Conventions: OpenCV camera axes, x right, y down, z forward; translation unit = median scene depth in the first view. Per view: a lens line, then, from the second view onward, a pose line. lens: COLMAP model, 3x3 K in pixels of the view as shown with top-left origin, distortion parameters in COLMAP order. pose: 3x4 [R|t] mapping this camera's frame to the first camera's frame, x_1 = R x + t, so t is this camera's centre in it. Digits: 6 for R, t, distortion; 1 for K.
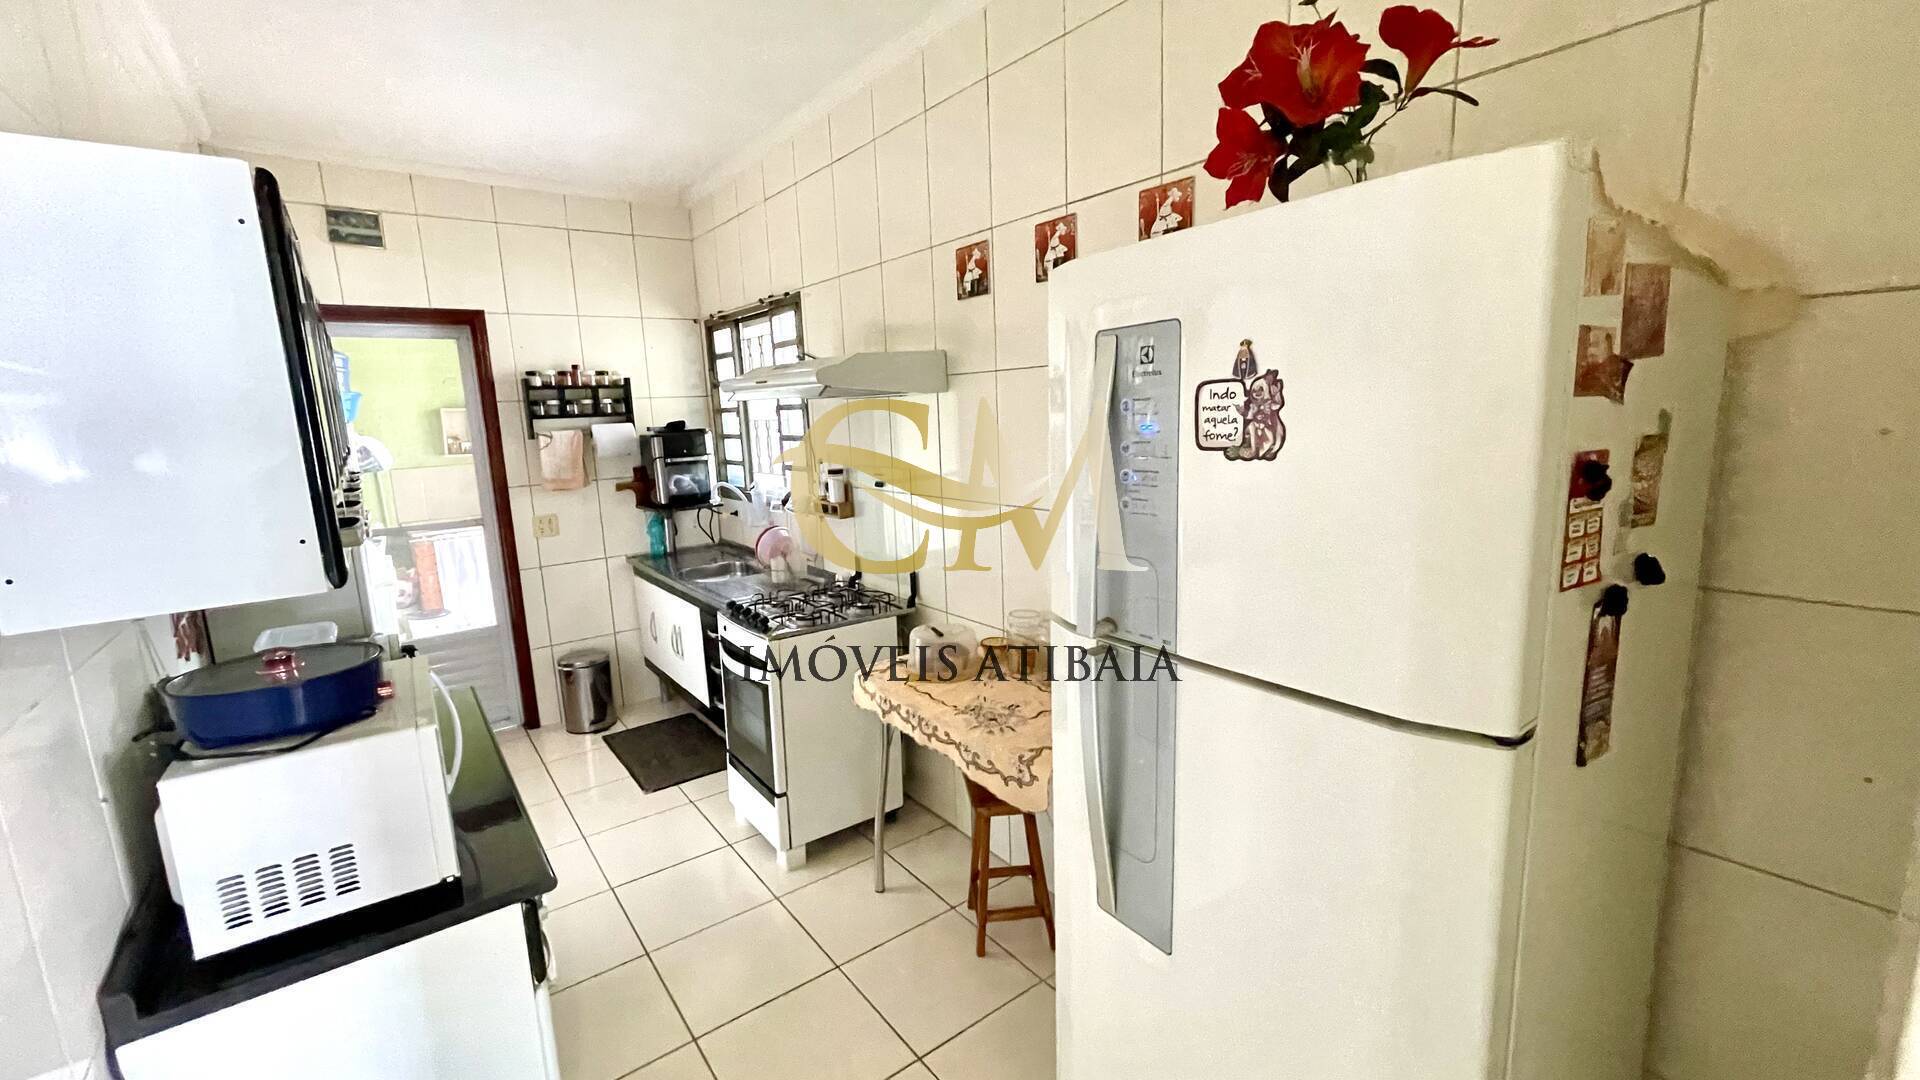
lens RADIAL K [[772.4, 0, 950.8], [0, 772.4, 534.7], [0, 0, 1]] dist [0.001003, -0.000173]
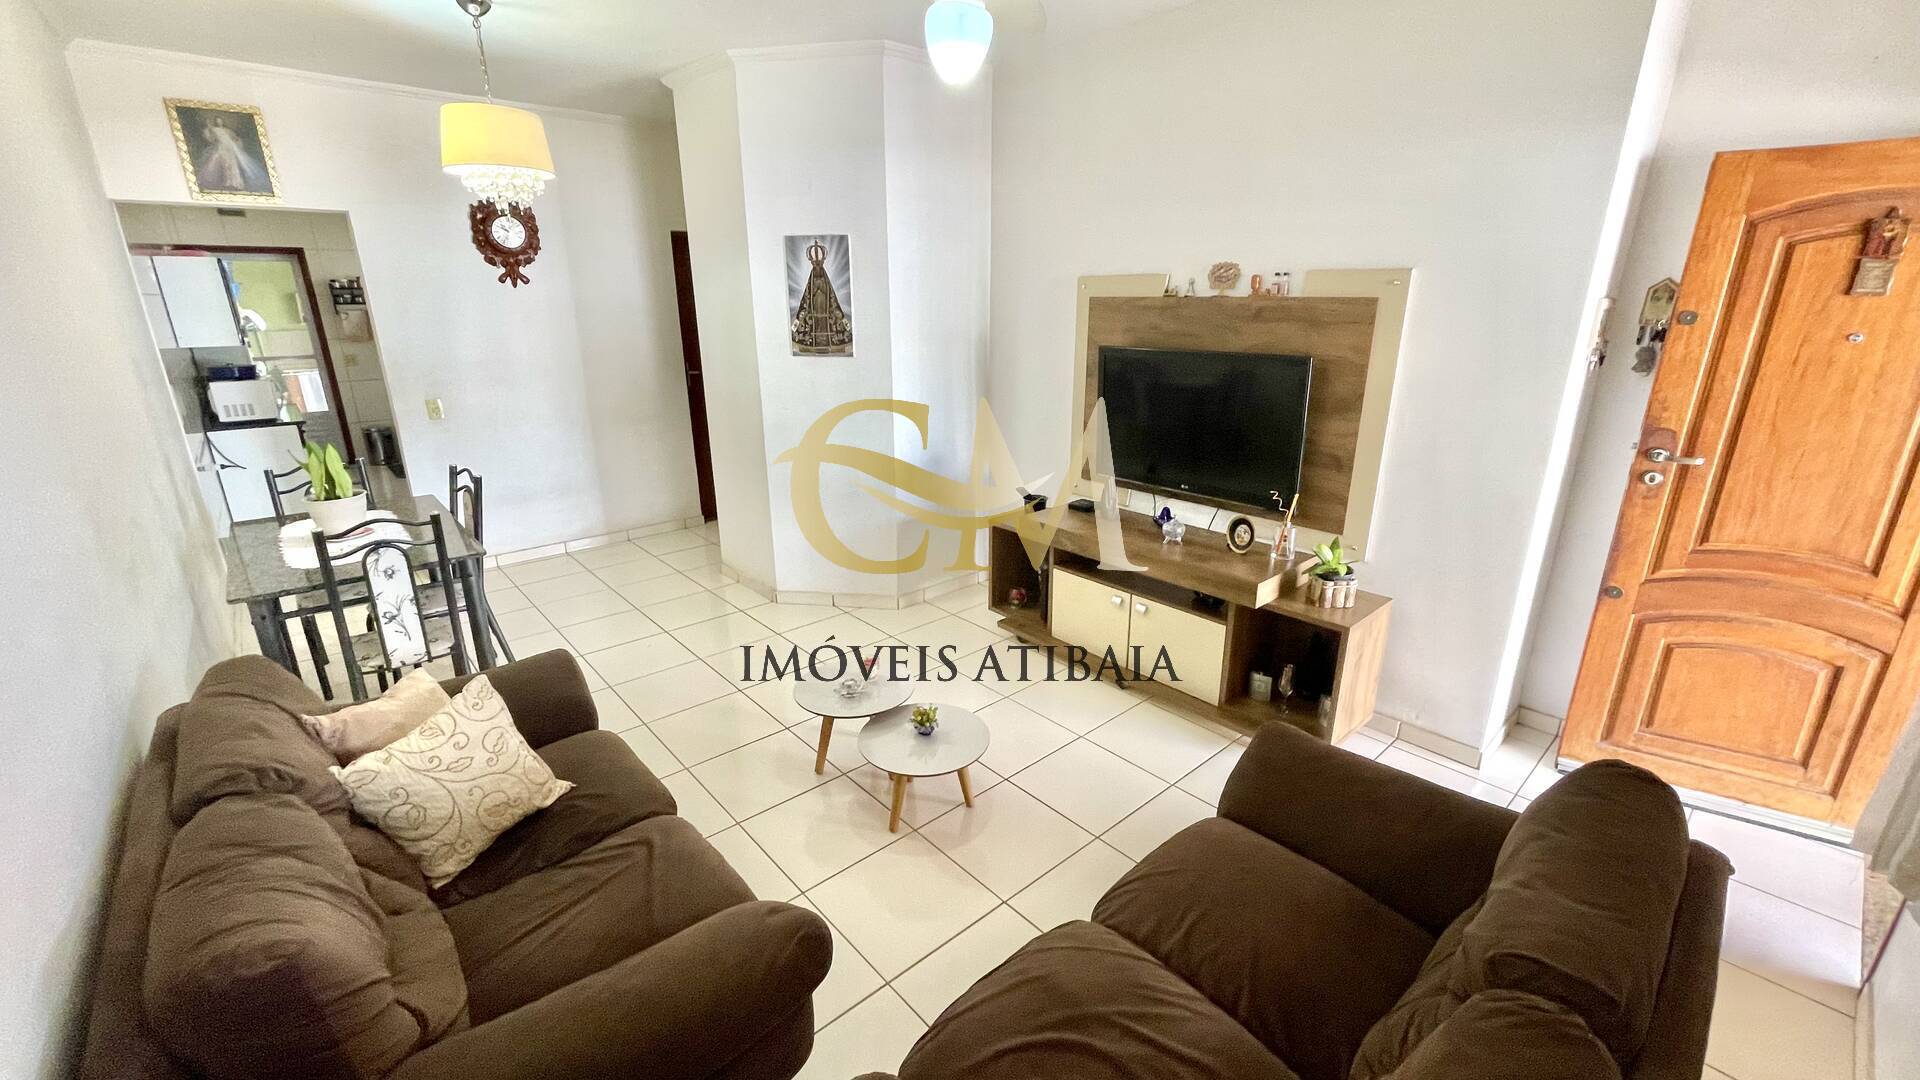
lens RADIAL K [[772.4, 0, 972.5], [0, 772.4, 544.4], [0, 0, 1]] dist [0.001003, -0.000173]
pose [[0.995720, 0.008601, 0.092019, 0.915735], [-0.021823, 0.989387, 0.143659, 0.140633], [-0.089806, -0.145052, 0.985340, -1.203271]]
